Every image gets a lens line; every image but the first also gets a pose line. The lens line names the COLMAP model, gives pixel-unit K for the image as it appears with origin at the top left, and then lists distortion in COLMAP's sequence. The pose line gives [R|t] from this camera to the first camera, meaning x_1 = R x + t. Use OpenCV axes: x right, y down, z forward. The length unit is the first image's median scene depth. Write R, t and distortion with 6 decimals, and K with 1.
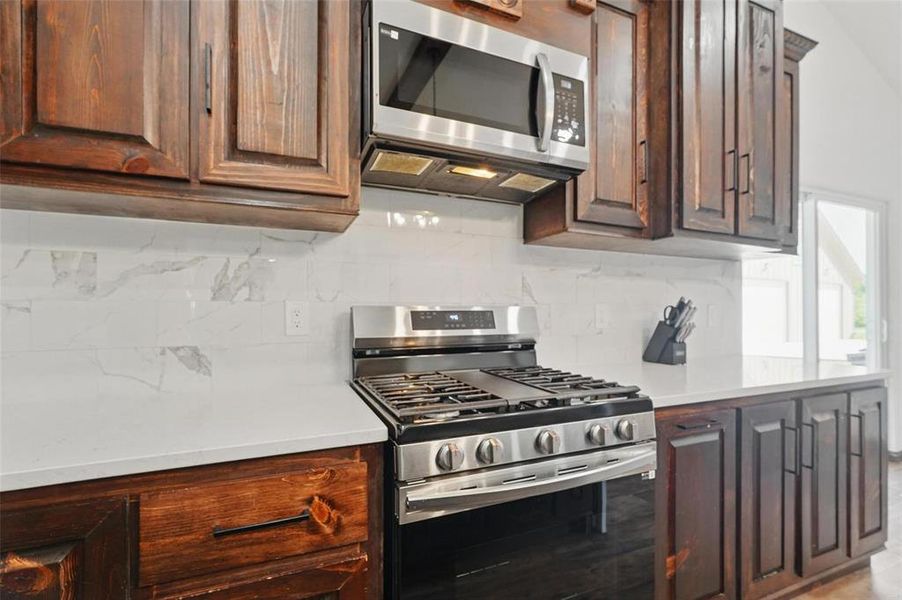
lens RADIAL K [[405.7, 0, 448.2], [0, 405.7, 305.9], [0, 0, 1]] dist [-0.001934, 0.000201]
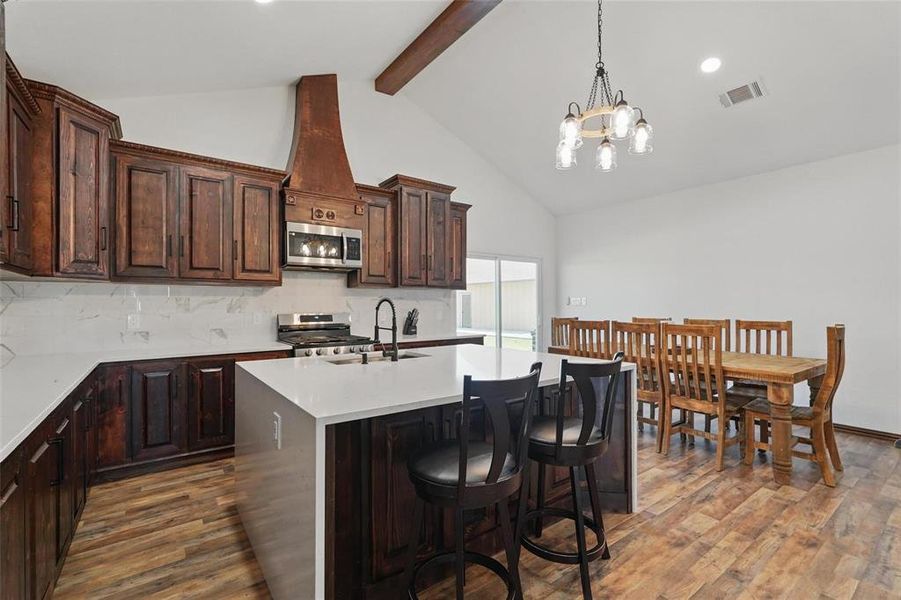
lens RADIAL K [[405.5, 0, 448.2], [0, 405.5, 302.3], [0, 0, 1]] dist [-0.000795, 0.000423]
pose [[0.972568, -0.004660, 0.232573, 0.245200], [0.004638, 0.999989, 0.000640, -0.072125], [-0.232574, 0.000456, 0.972579, -1.907104]]
